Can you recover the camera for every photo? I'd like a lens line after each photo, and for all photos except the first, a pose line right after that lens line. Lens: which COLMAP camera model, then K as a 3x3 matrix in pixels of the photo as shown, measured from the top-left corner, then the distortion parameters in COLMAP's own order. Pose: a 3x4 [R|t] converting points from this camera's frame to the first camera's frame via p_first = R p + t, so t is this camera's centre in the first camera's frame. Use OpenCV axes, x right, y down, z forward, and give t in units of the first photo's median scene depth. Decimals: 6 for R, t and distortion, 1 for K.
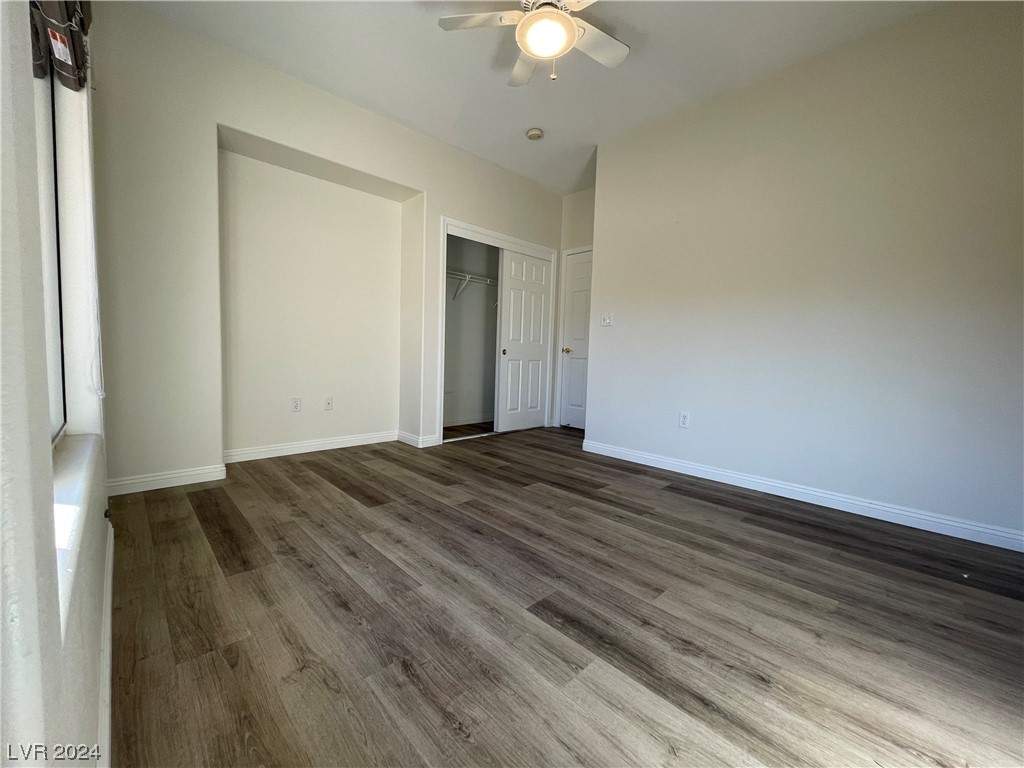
lens RADIAL K [[409.8, 0, 512.0], [0, 409.8, 384.0], [0, 0, 1]] dist [0.000714, 0.000153]
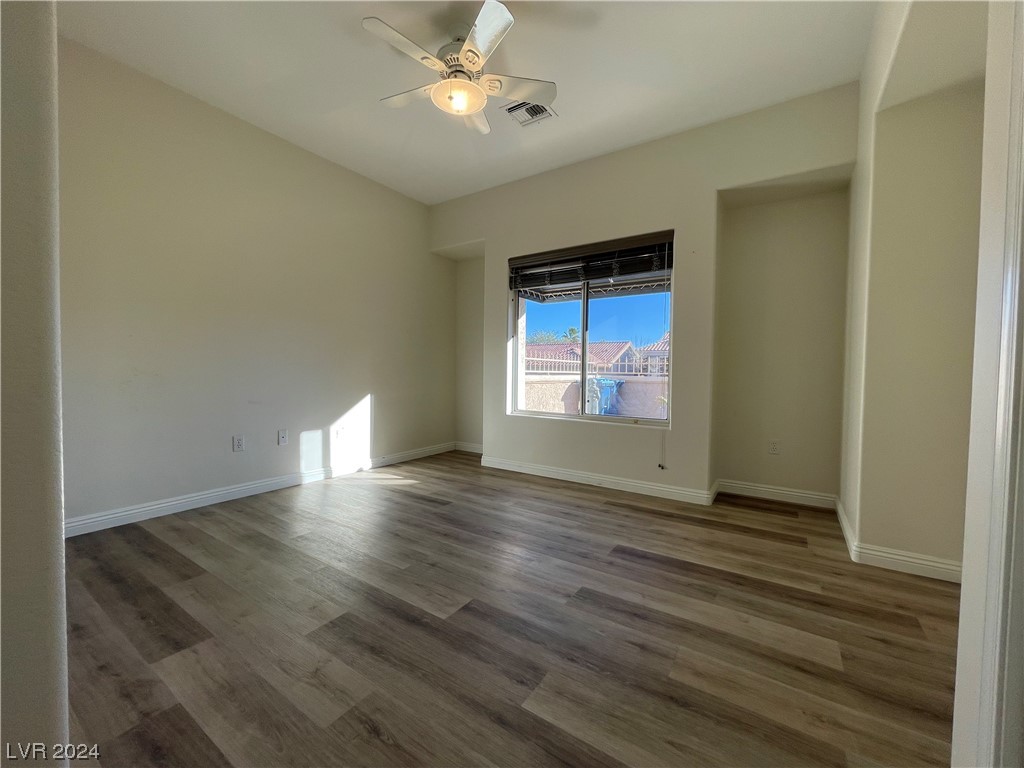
lens RADIAL K [[409.8, 0, 512.0], [0, 409.8, 384.0], [0, 0, 1]] dist [0.000714, 0.000153]
pose [[-0.976277, -0.033888, -0.213856, 0.125105], [-0.055944, 0.993619, 0.097941, -0.163160], [0.209173, 0.107582, -0.971943, 1.798285]]
